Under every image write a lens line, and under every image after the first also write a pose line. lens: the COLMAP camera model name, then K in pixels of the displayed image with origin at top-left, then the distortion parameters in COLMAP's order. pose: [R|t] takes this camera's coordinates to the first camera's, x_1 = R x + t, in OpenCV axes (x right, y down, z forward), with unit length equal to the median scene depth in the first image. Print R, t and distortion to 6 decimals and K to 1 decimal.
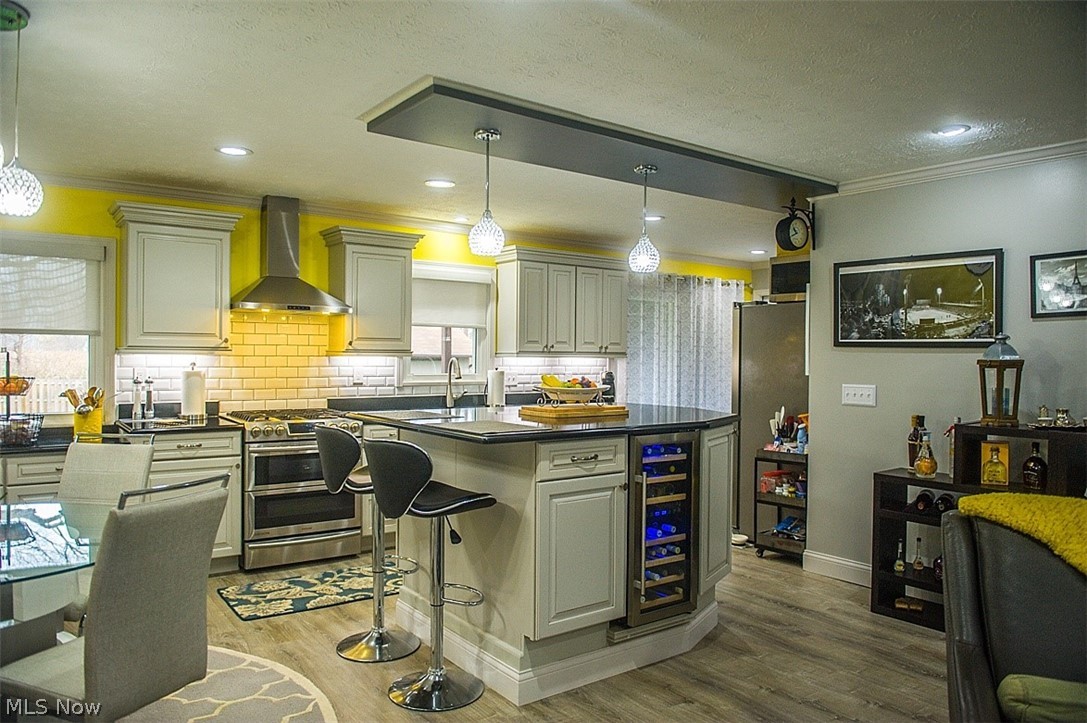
lens RADIAL K [[753.6, 0, 551.4], [0, 753.6, 355.0], [0, 0, 1]] dist [-0.041219, -0.006071]
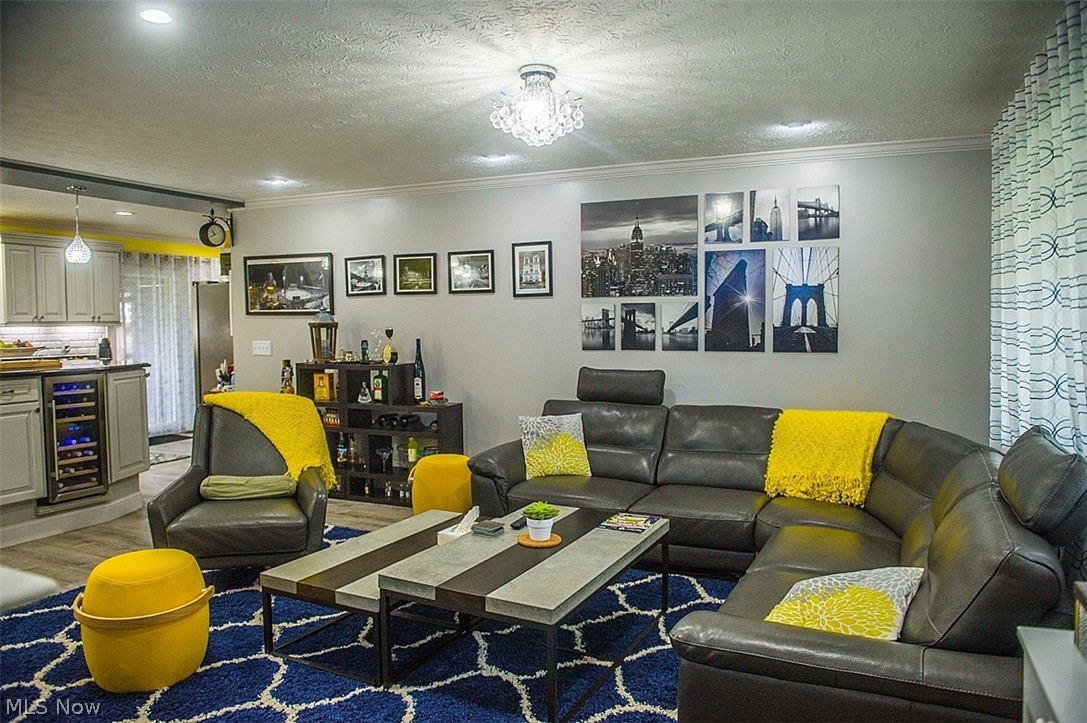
lens RADIAL K [[753.6, 0, 533.8], [0, 753.6, 362.3], [0, 0, 1]] dist [-0.041219, -0.006071]
pose [[0.877805, -0.061154, 0.475098, 0.197568], [0.029589, 0.996846, 0.073642, 0.000196], [-0.478103, -0.050586, 0.876846, -1.071513]]
